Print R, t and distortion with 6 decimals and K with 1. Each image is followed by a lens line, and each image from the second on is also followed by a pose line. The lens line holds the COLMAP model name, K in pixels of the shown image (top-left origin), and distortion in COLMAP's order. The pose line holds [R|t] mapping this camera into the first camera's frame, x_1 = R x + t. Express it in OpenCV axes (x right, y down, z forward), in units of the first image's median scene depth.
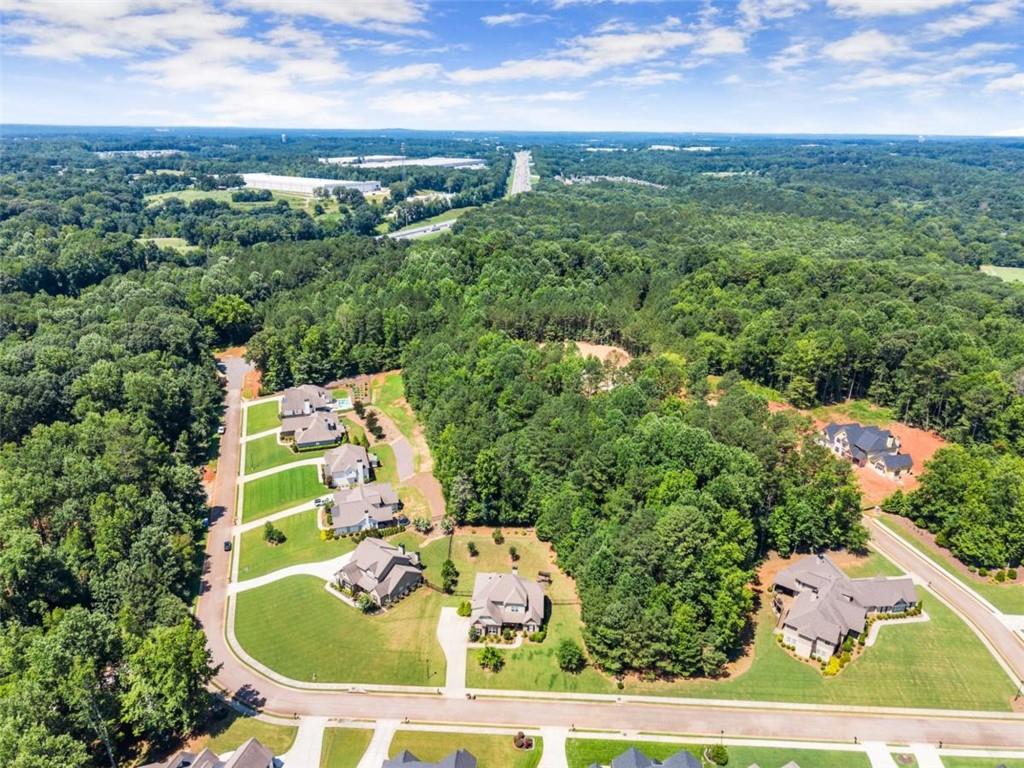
lens RADIAL K [[693.6, 0, 502.1], [0, 693.6, 391.7], [0, 0, 1]] dist [0.029029, -0.029031]
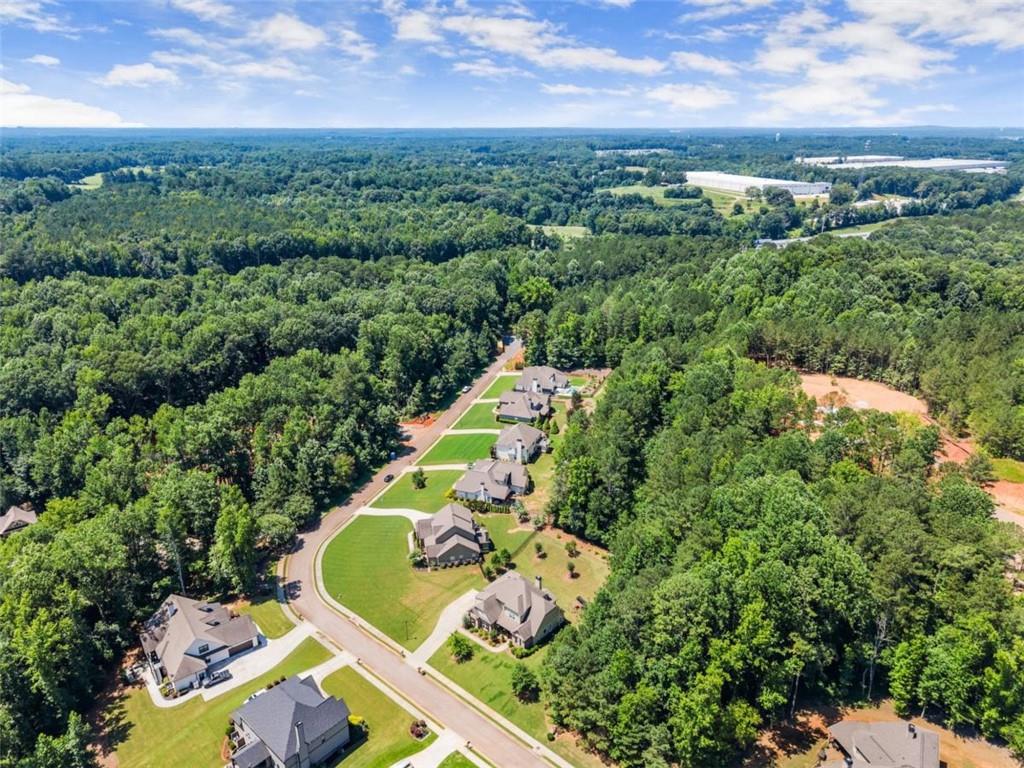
lens RADIAL K [[693.6, 0, 513.4], [0, 693.6, 379.2], [0, 0, 1]] dist [0.029029, -0.029031]
pose [[0.782084, 0.201445, -0.589715, 0.298236], [-0.210515, 0.976085, 0.054242, -0.035701], [0.586539, 0.081722, 0.805788, 0.107900]]
